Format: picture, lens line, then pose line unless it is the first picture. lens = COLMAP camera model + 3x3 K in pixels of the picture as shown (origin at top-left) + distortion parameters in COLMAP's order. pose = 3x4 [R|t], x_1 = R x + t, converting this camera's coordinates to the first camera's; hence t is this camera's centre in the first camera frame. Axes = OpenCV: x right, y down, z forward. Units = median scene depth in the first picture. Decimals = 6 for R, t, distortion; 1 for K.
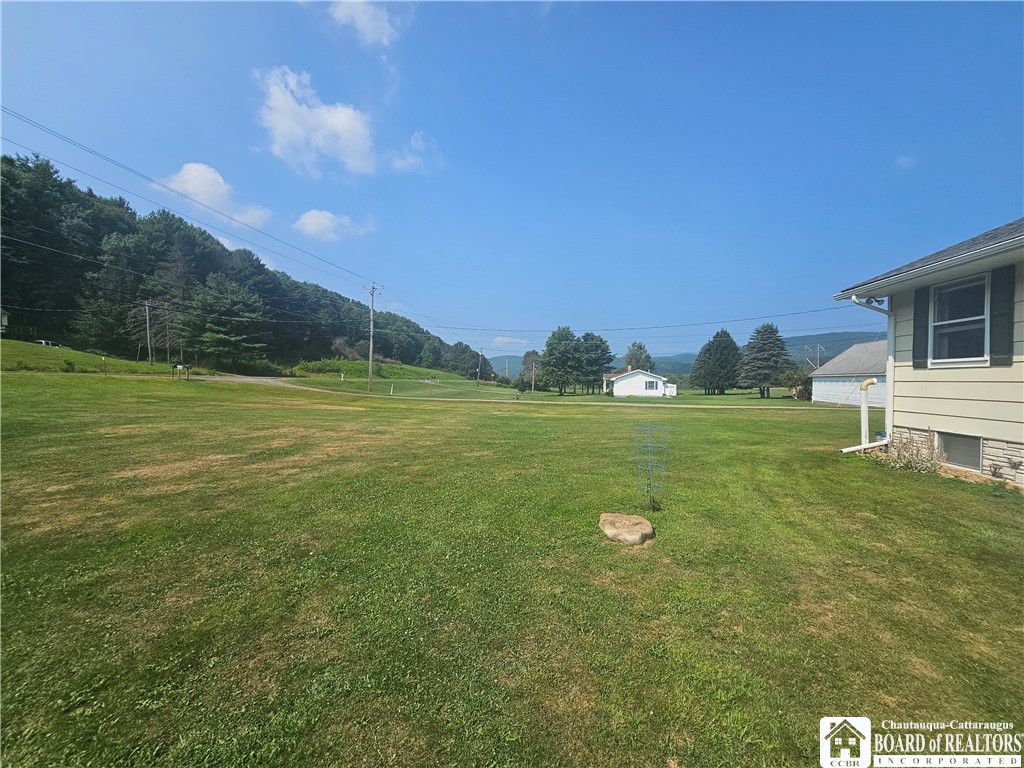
lens RADIAL K [[416.0, 0, 511.4], [0, 416.0, 383.8], [0, 0, 1]] dist [-0.001660, -0.000393]
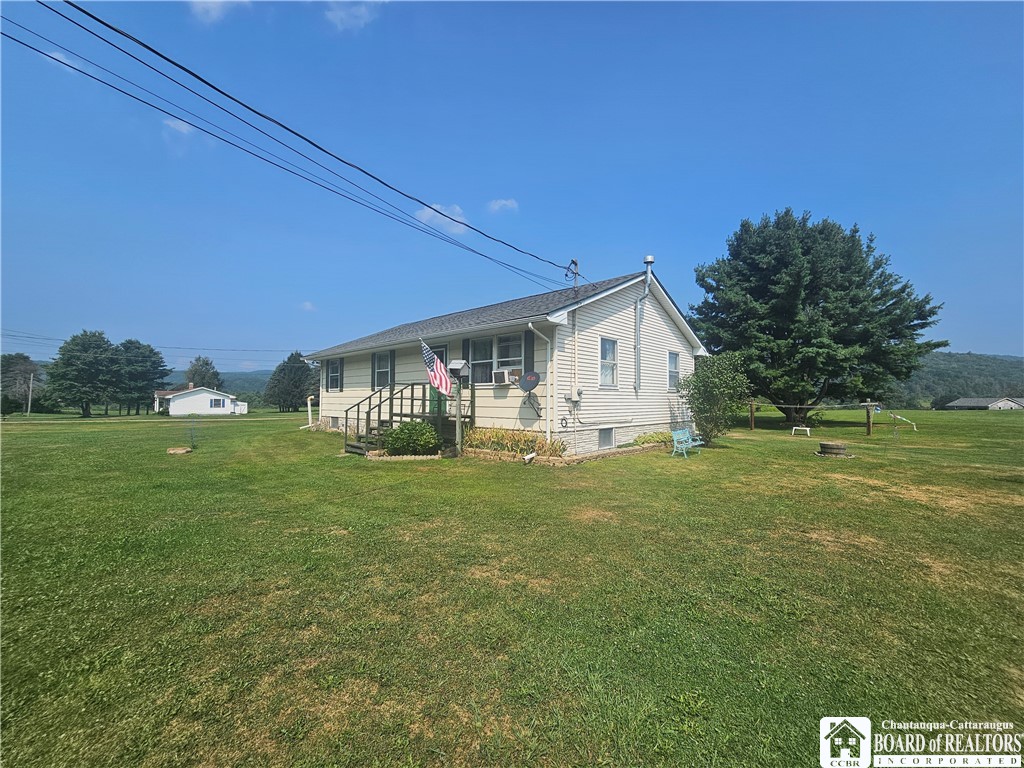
lens RADIAL K [[416.0, 0, 511.5], [0, 416.0, 384.2], [0, 0, 1]] dist [-0.001660, -0.000393]
pose [[0.596966, 0.028071, 0.801776, -0.029689], [0.006749, 0.999177, -0.040007, 0.001935], [-0.802238, 0.029294, 0.596285, -0.114131]]
